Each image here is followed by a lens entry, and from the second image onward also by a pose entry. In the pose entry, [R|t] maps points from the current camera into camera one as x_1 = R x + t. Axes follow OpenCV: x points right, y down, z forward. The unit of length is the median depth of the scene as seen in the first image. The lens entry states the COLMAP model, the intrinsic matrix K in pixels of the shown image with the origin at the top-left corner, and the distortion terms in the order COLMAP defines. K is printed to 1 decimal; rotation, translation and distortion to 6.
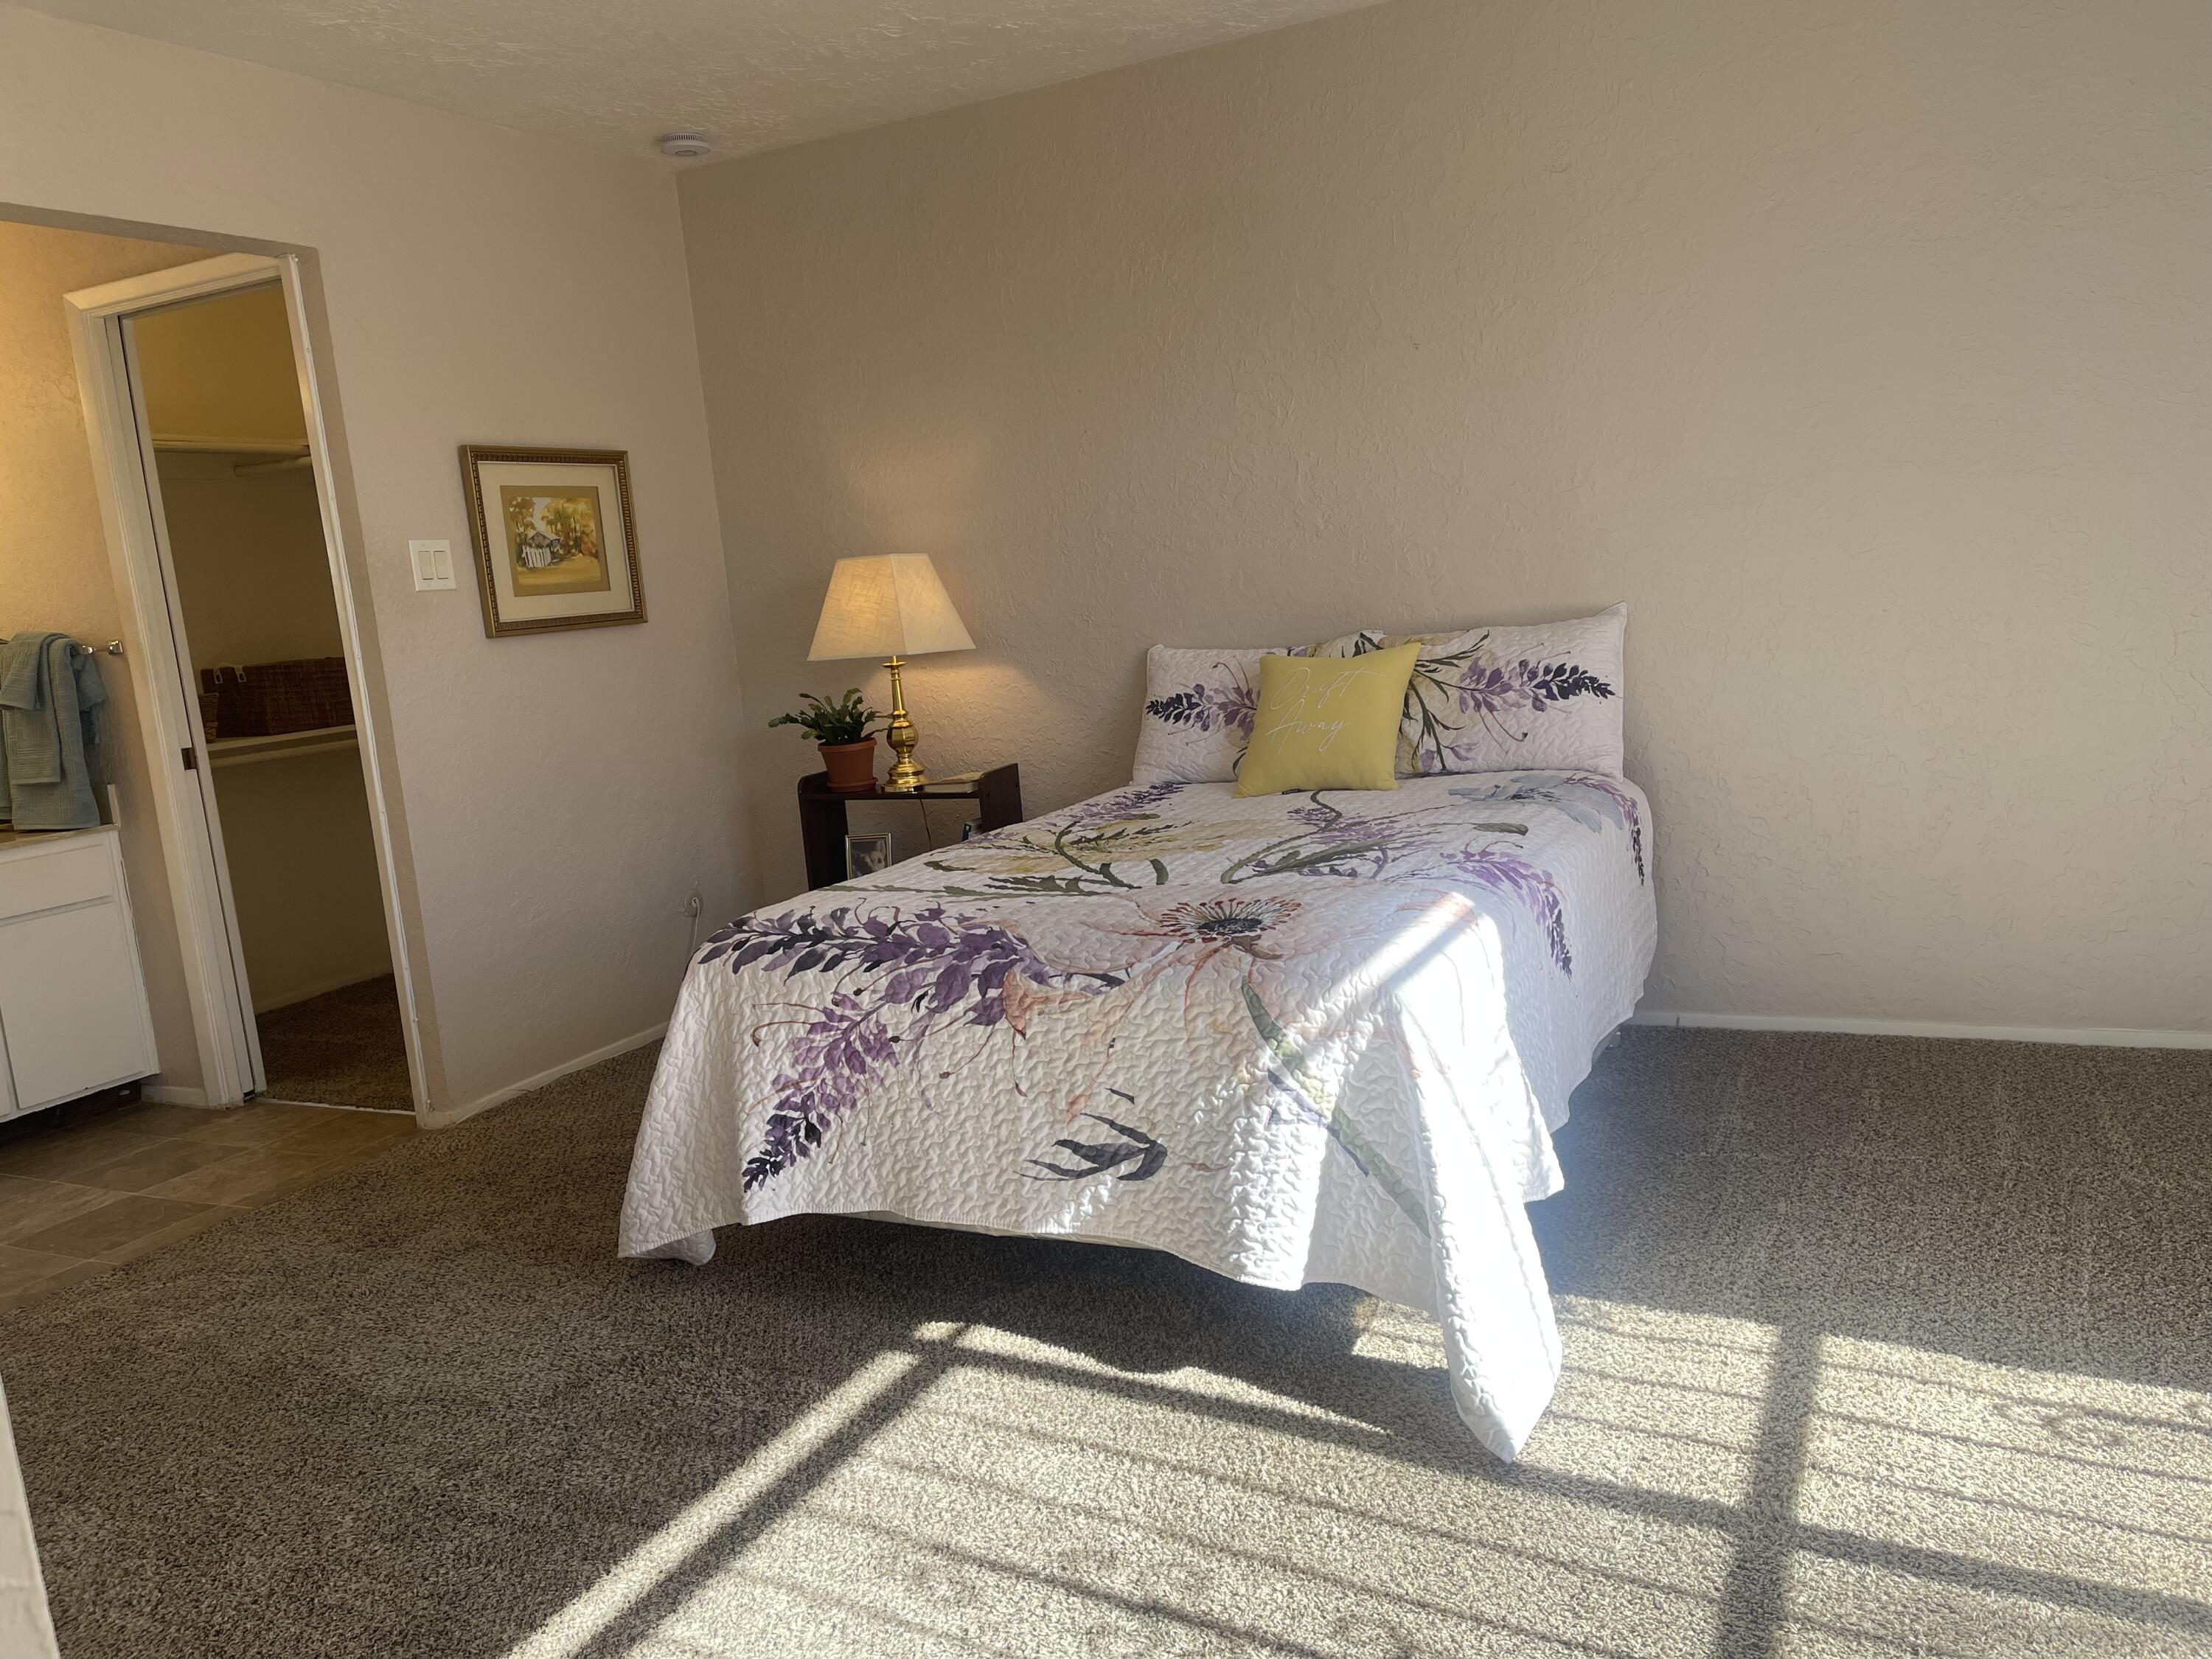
lens RADIAL K [[1660.5, 0, 1088.9], [0, 1660.5, 832.2], [0, 0, 1]] dist [0.080863, -0.087412]
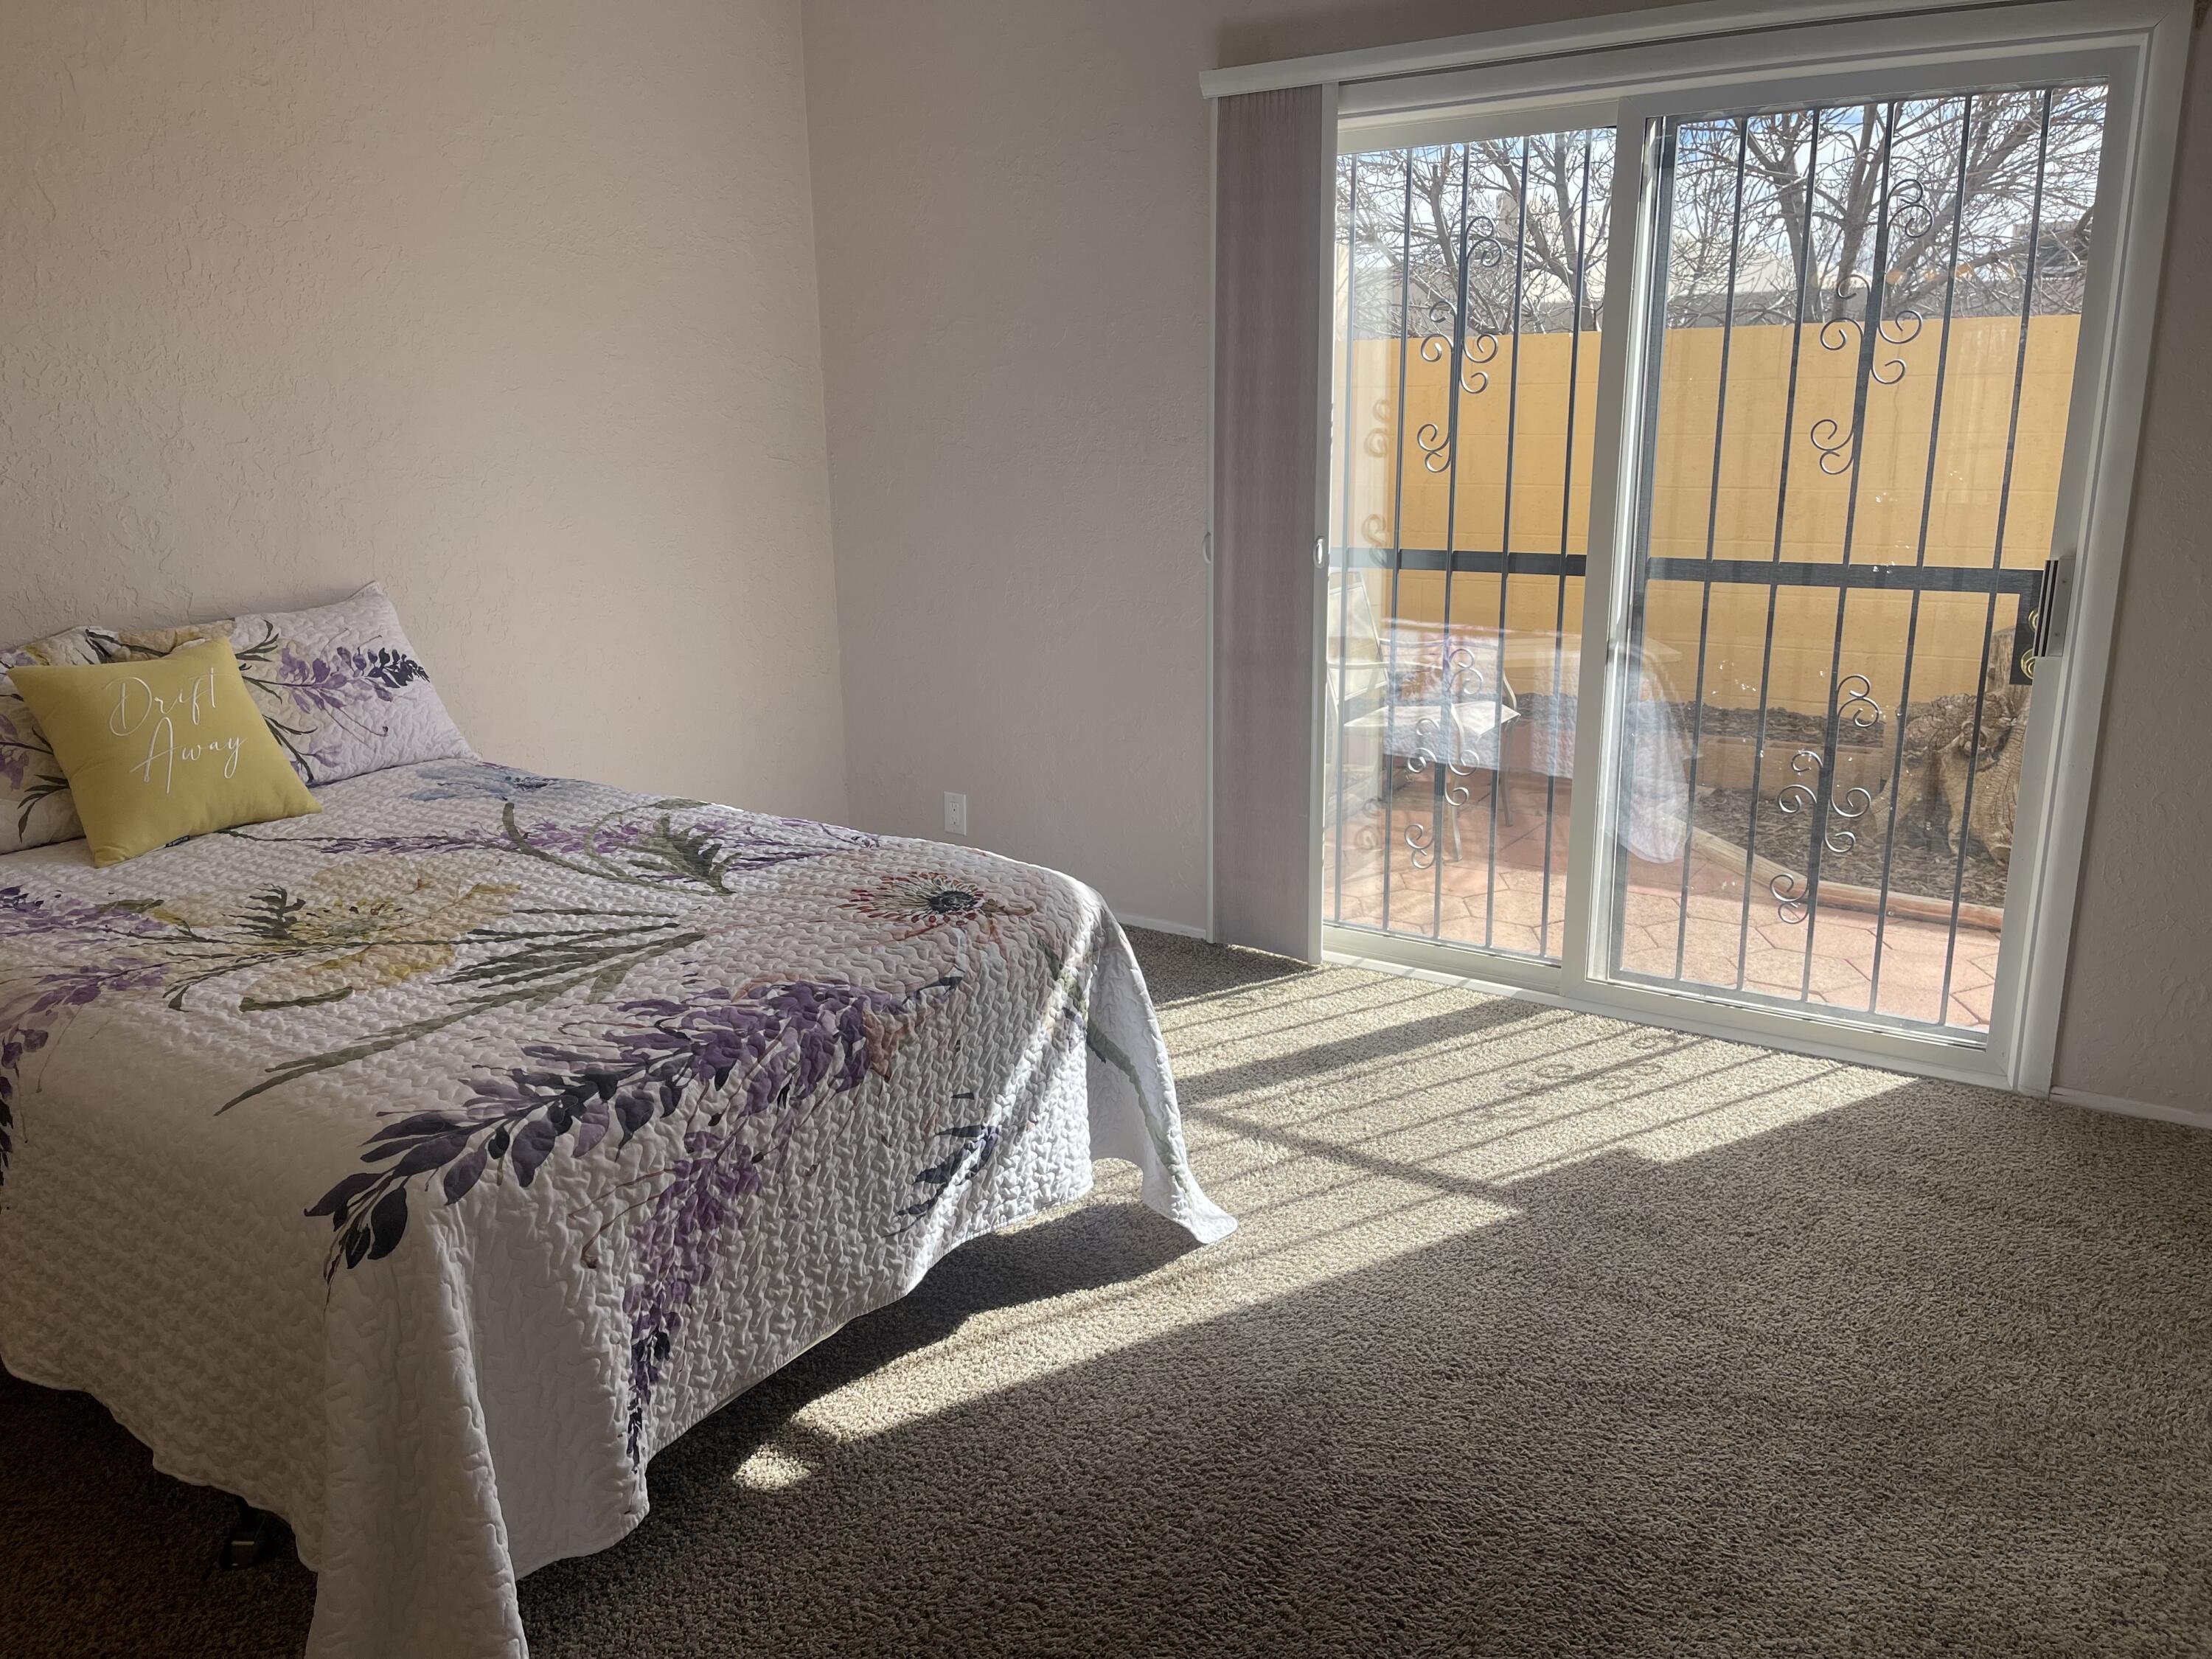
lens RADIAL K [[1660.5, 0, 1111.0], [0, 1660.5, 809.6], [0, 0, 1]] dist [0.080863, -0.087412]
pose [[0.133108, -0.160444, 0.978029, -0.839539], [0.152564, 0.978365, 0.139735, -0.119792], [-0.979289, 0.130612, 0.154706, 0.702247]]
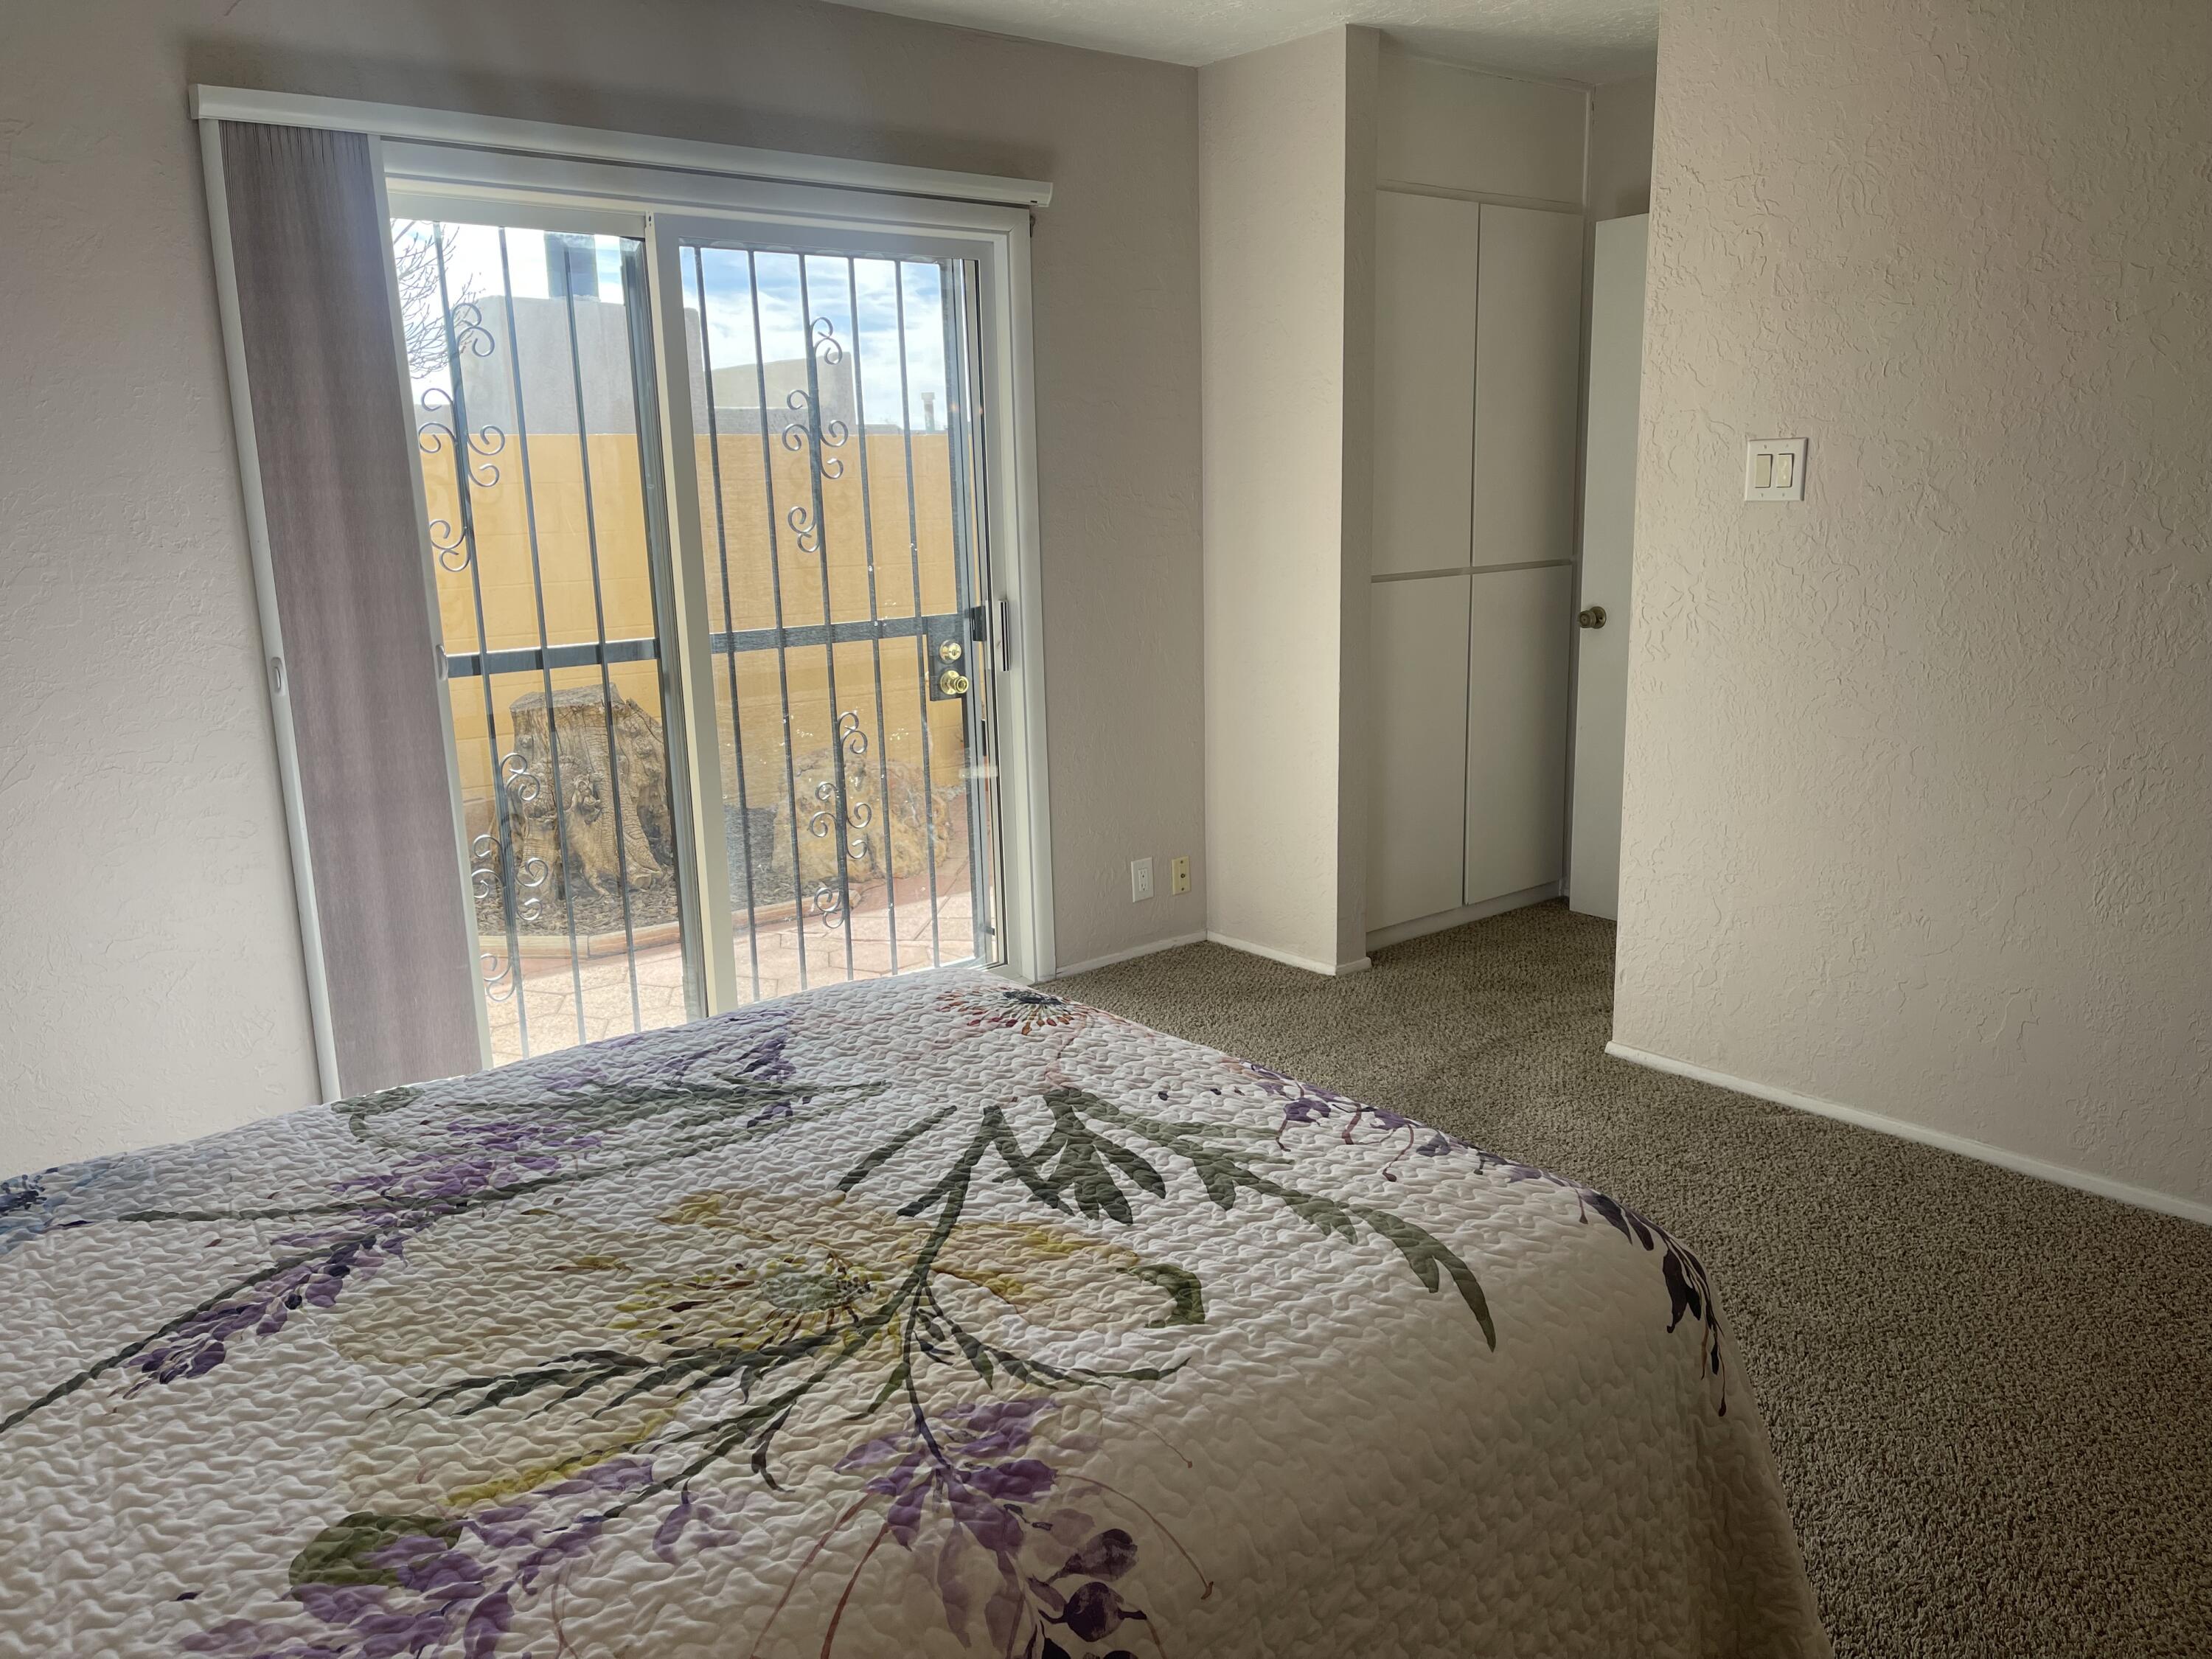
lens RADIAL K [[1660.5, 0, 1056.8], [0, 1660.5, 812.6], [0, 0, 1]] dist [0.080863, -0.087412]
pose [[-0.901231, 0.020769, 0.432842, -0.320899], [0.162257, 0.942362, 0.292621, -0.300905], [-0.401816, 0.333951, -0.852655, 1.672873]]
